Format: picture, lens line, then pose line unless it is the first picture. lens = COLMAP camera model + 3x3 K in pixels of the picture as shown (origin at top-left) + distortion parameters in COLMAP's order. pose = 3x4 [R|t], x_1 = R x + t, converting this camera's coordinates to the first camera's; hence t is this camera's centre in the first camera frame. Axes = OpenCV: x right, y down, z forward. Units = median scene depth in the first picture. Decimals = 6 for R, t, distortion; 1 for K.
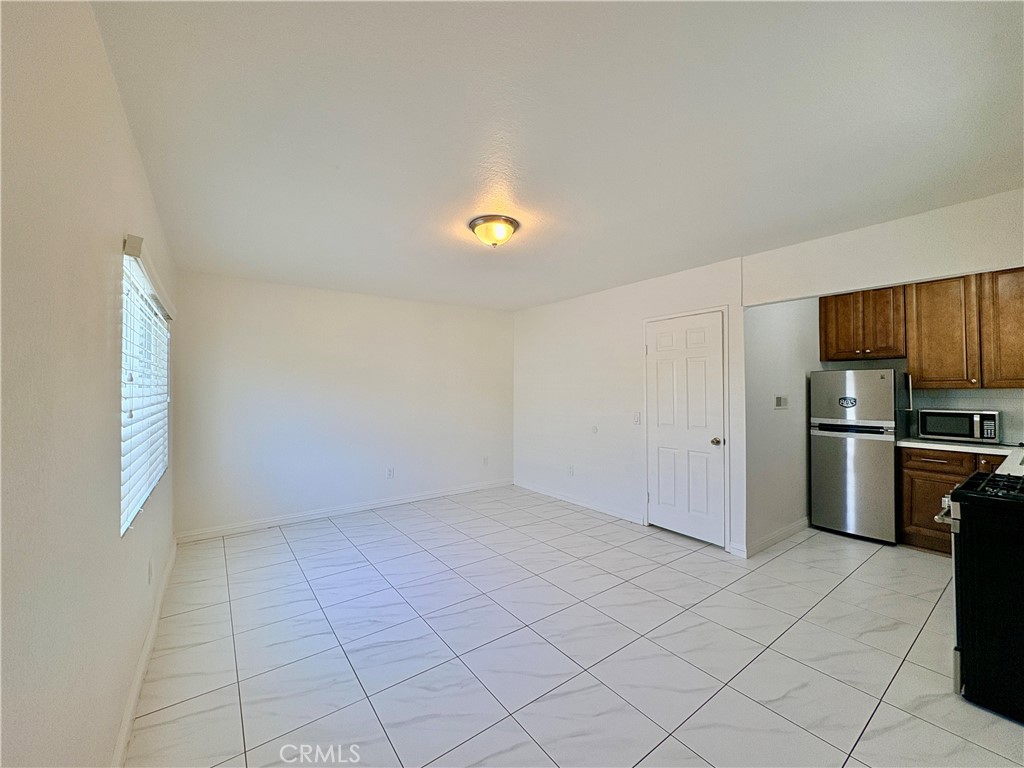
lens RADIAL K [[407.1, 0, 512.0], [0, 407.1, 384.0], [0, 0, 1]] dist [-0.000975, 0.000187]
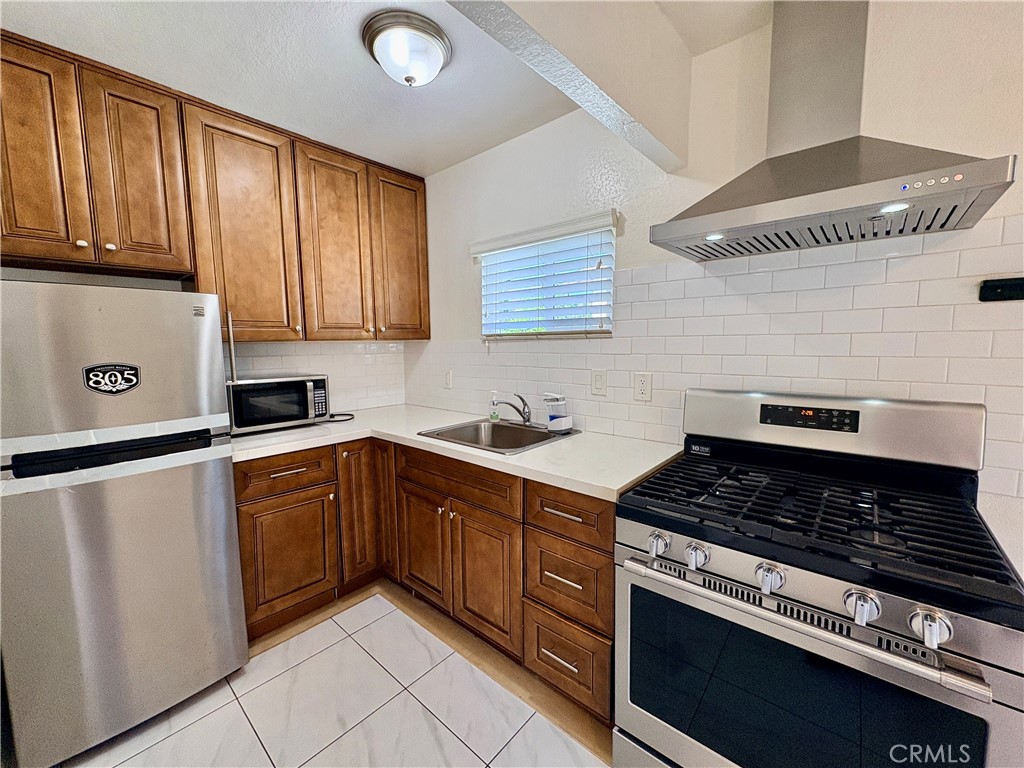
lens RADIAL K [[407.1, 0, 512.0], [0, 407.1, 384.0], [0, 0, 1]] dist [-0.000975, 0.000187]
pose [[-0.211265, -0.093327, 0.972963, 0.417031], [-0.001736, 0.995465, 0.095108, 0.016013], [-0.977427, 0.018403, -0.210469, 0.751166]]
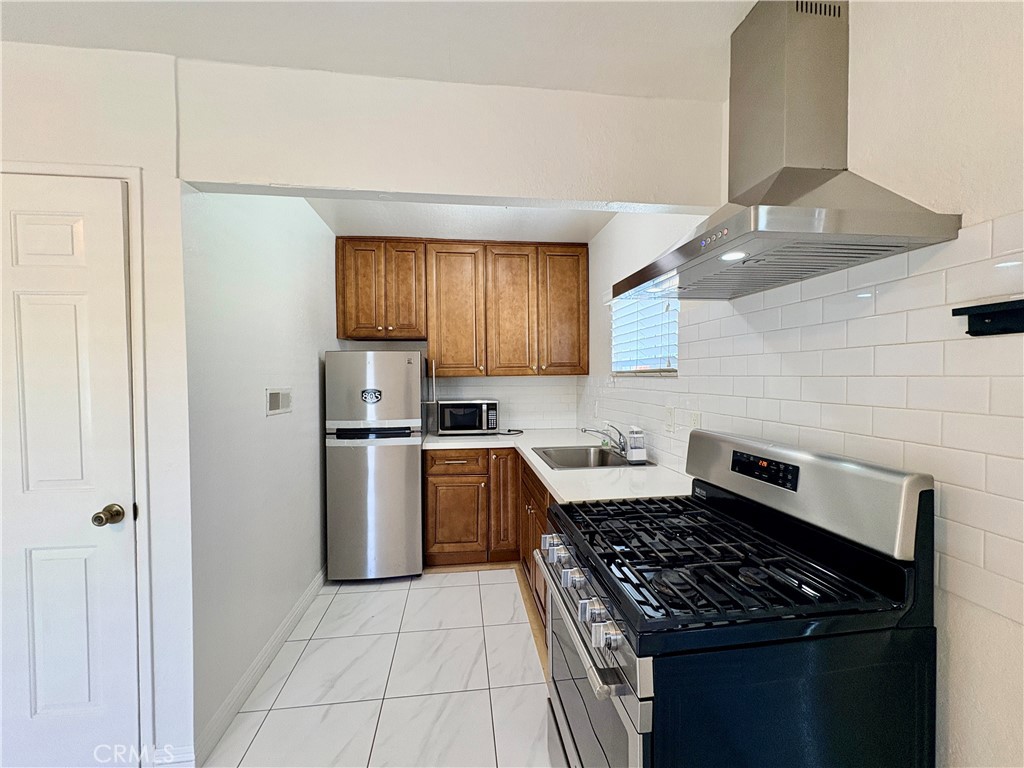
lens RADIAL K [[407.1, 0, 512.0], [0, 407.1, 384.0], [0, 0, 1]] dist [-0.000975, 0.000187]
pose [[0.485393, -0.019346, 0.874082, 0.330659], [-0.005680, 0.999664, 0.025280, 0.004466], [-0.874278, -0.017235, 0.485120, 0.451467]]
